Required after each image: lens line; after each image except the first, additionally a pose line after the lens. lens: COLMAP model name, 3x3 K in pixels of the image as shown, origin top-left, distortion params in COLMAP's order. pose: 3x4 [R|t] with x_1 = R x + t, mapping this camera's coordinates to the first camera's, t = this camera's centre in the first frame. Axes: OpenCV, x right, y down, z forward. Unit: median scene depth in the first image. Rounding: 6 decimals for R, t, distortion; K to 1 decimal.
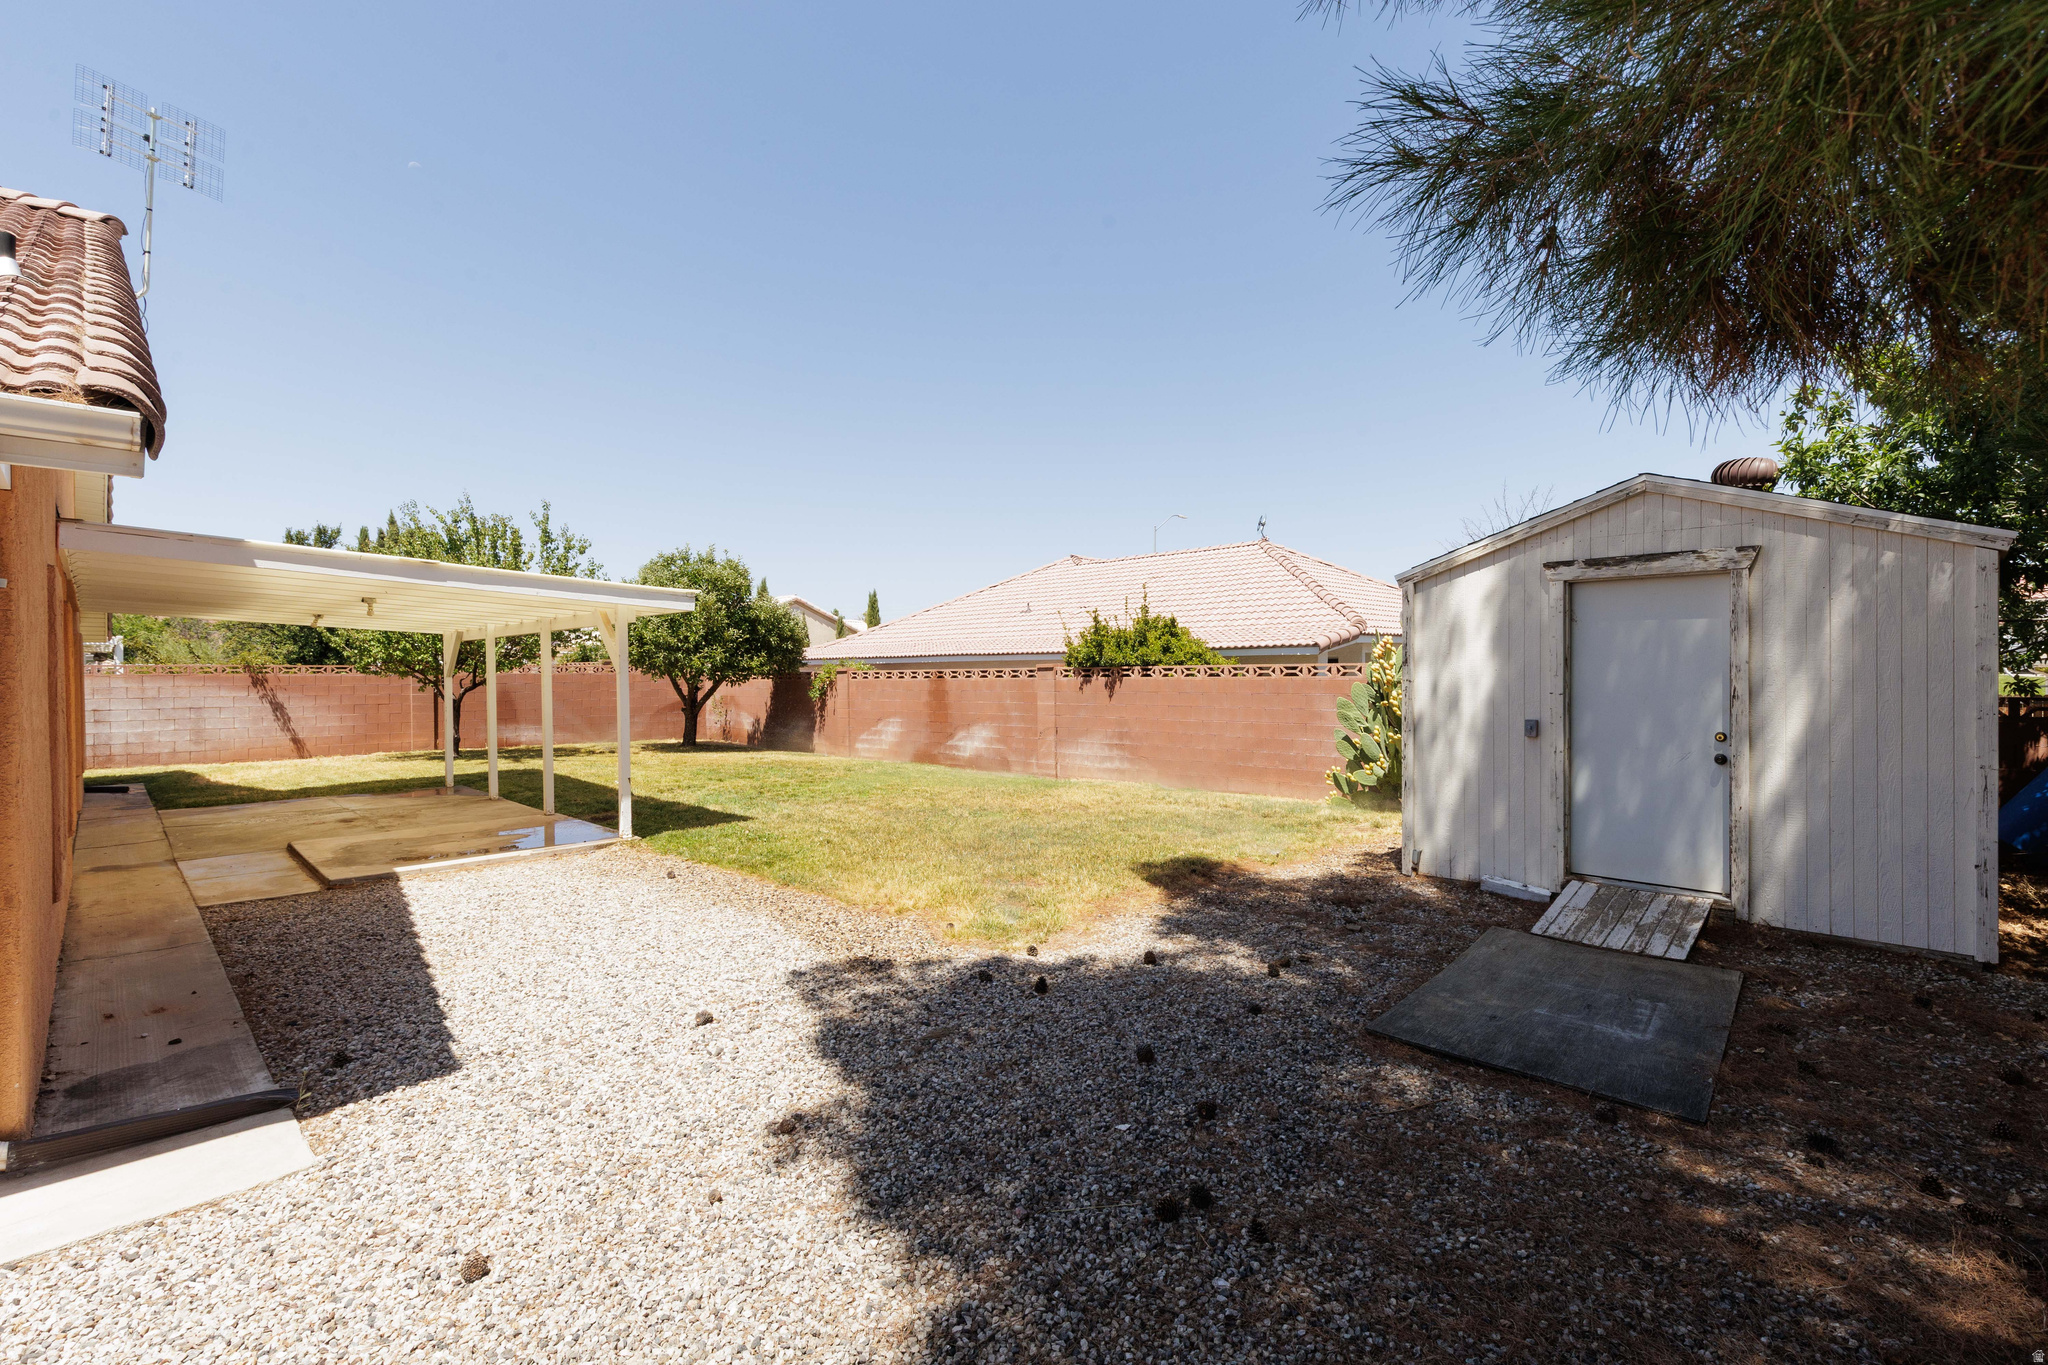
lens RADIAL K [[910.8, 0, 1020.7], [0, 910.8, 677.8], [0, 0, 1]] dist [0.004449, 0.000231]
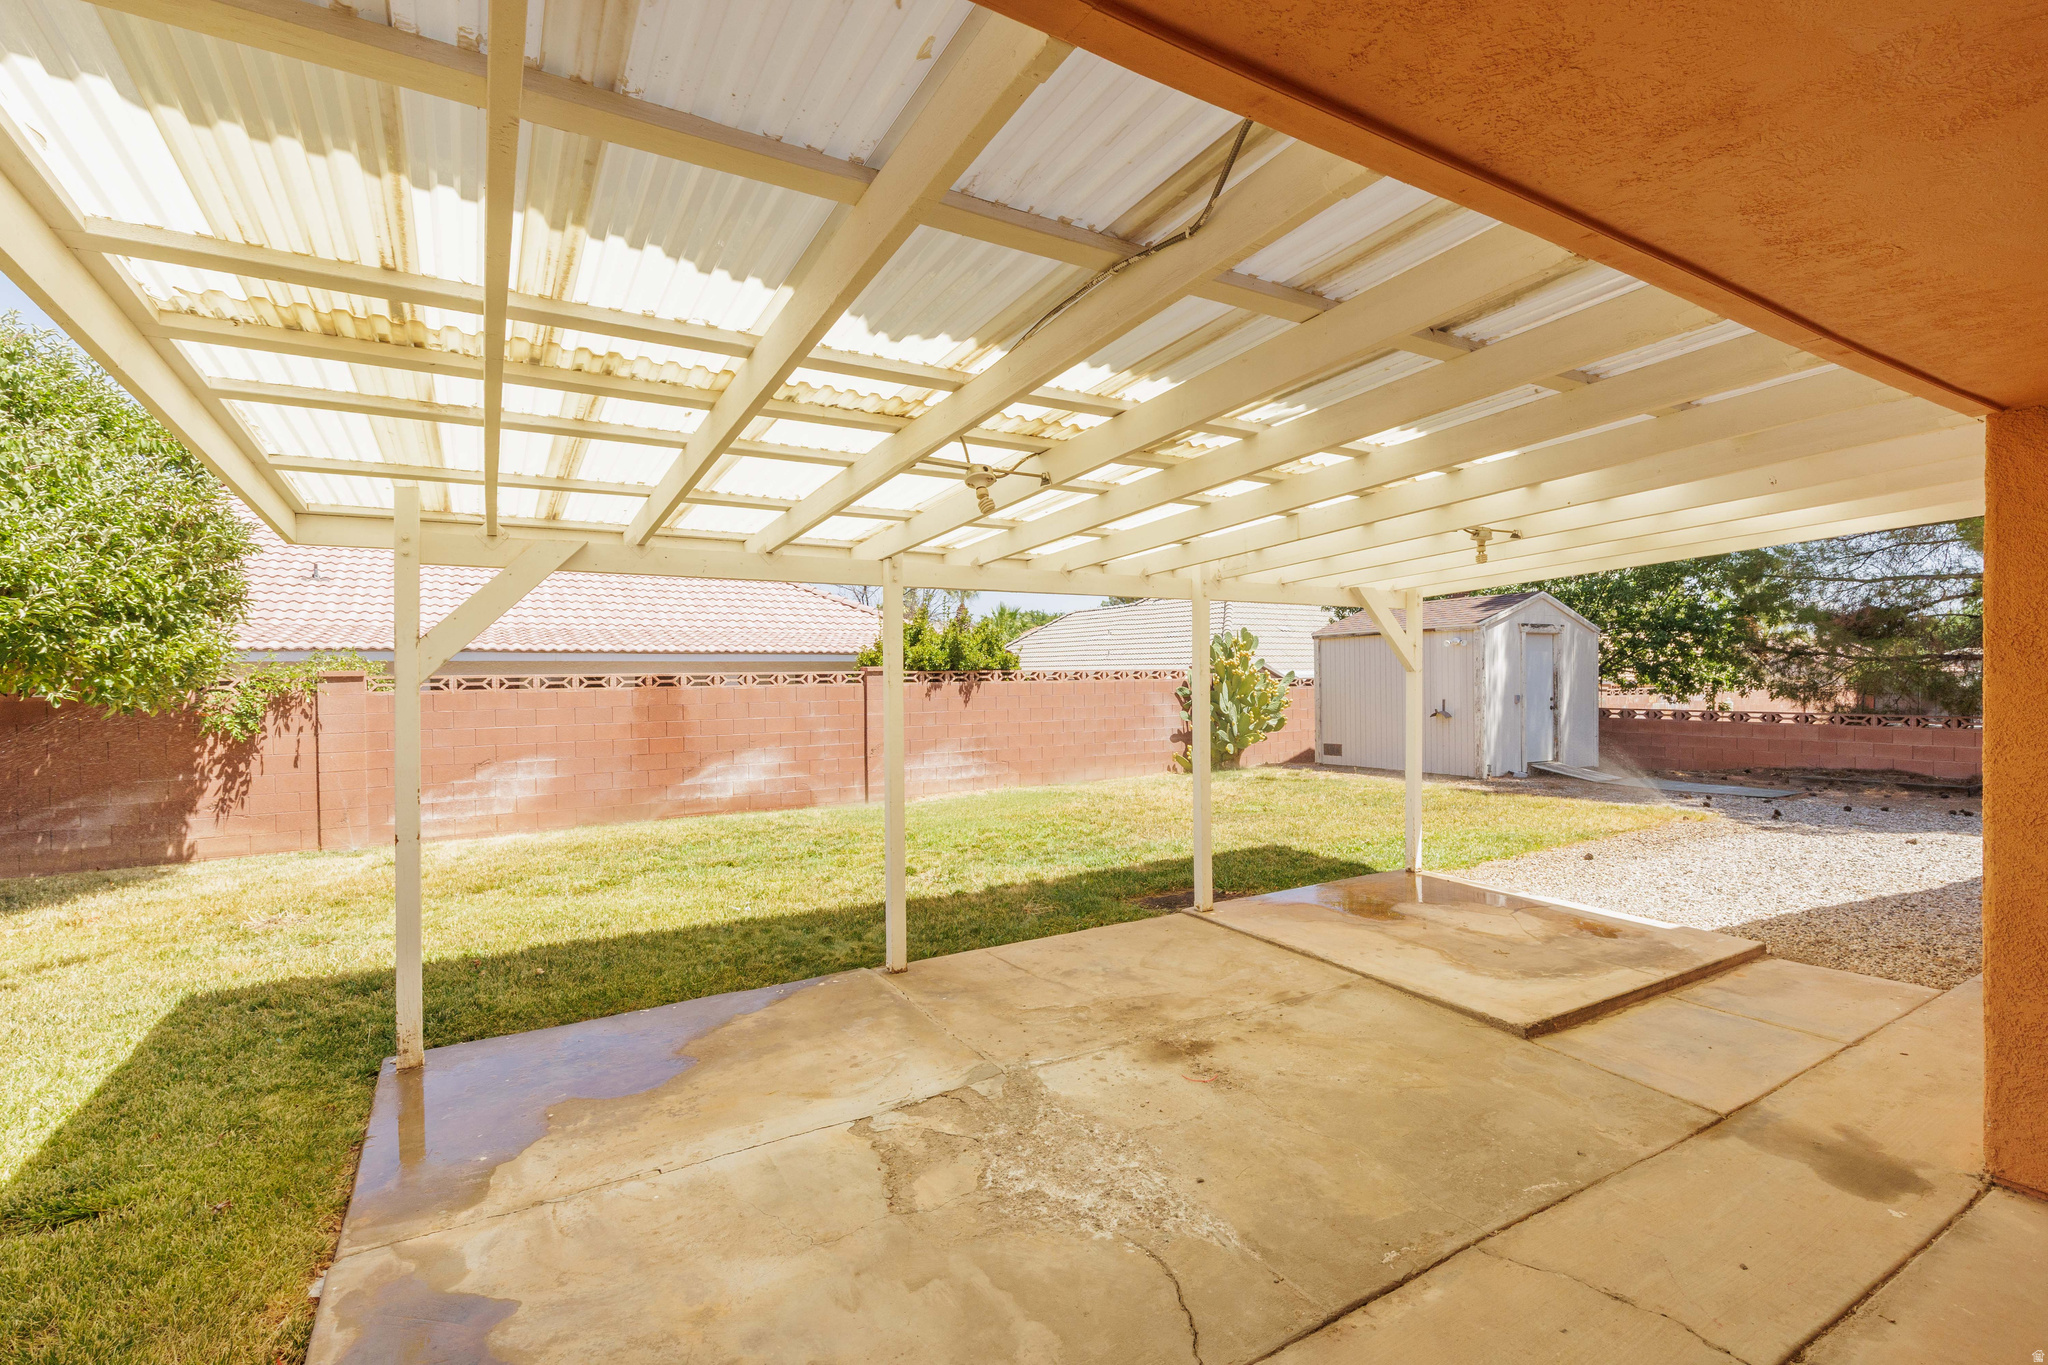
lens RADIAL K [[910.8, 0, 1021.3], [0, 910.8, 679.9], [0, 0, 1]] dist [0.004449, 0.000231]
pose [[0.222124, 0.004144, 0.975010, -0.709570], [0.015007, 0.999858, -0.007669, 0.004840], [-0.974903, 0.016335, 0.222031, 0.643224]]
